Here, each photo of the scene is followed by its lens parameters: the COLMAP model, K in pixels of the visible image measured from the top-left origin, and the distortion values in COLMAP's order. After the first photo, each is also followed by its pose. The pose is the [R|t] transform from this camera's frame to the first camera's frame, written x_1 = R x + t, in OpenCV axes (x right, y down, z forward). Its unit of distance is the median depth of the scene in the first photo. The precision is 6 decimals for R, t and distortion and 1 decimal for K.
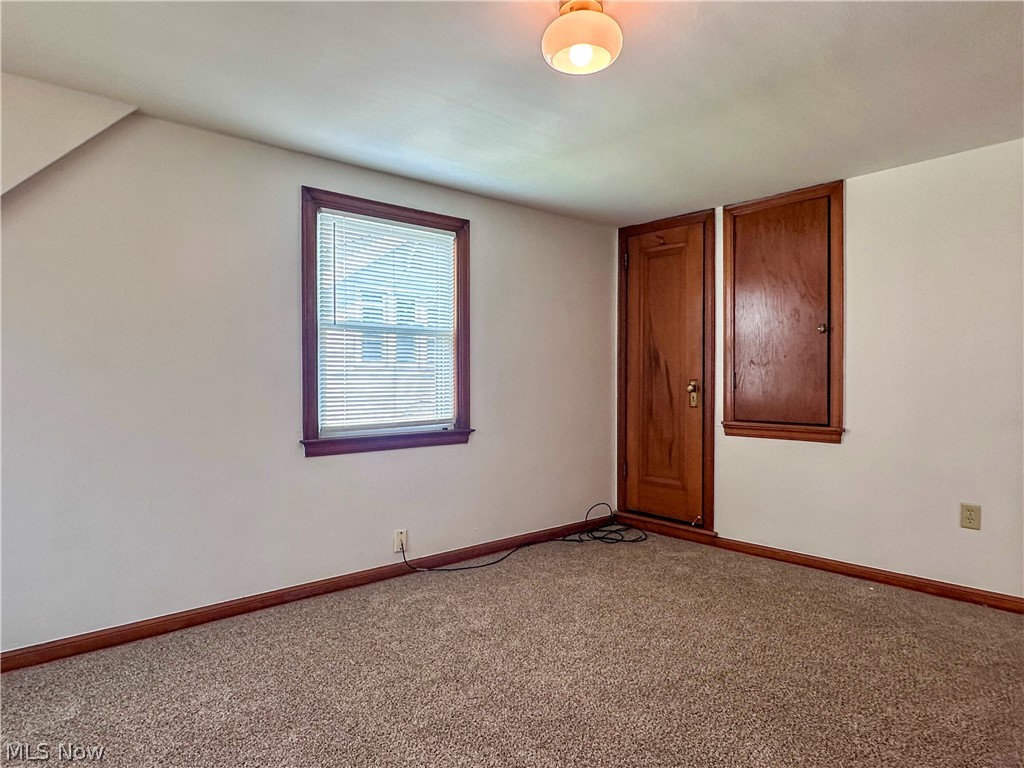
lens RADIAL K [[644.9, 0, 512.0], [0, 644.9, 384.0], [0, 0, 1]] dist [0.004901, 0.001003]
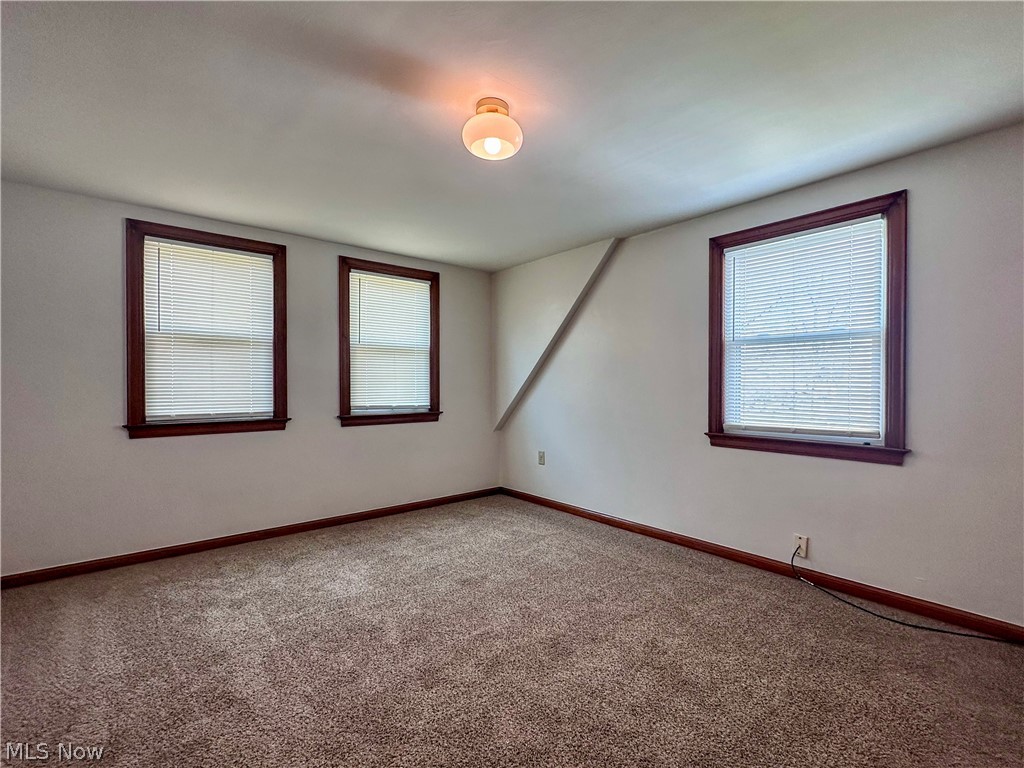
lens RADIAL K [[462.2, 0, 512.0], [0, 462.2, 384.0], [0, 0, 1]] dist [-0.001747, -0.000216]
pose [[-0.029882, 0.003092, -0.999549, 0.602879], [-0.010976, 0.999934, 0.003421, -0.009211], [0.999493, 0.011073, -0.029846, 0.603677]]
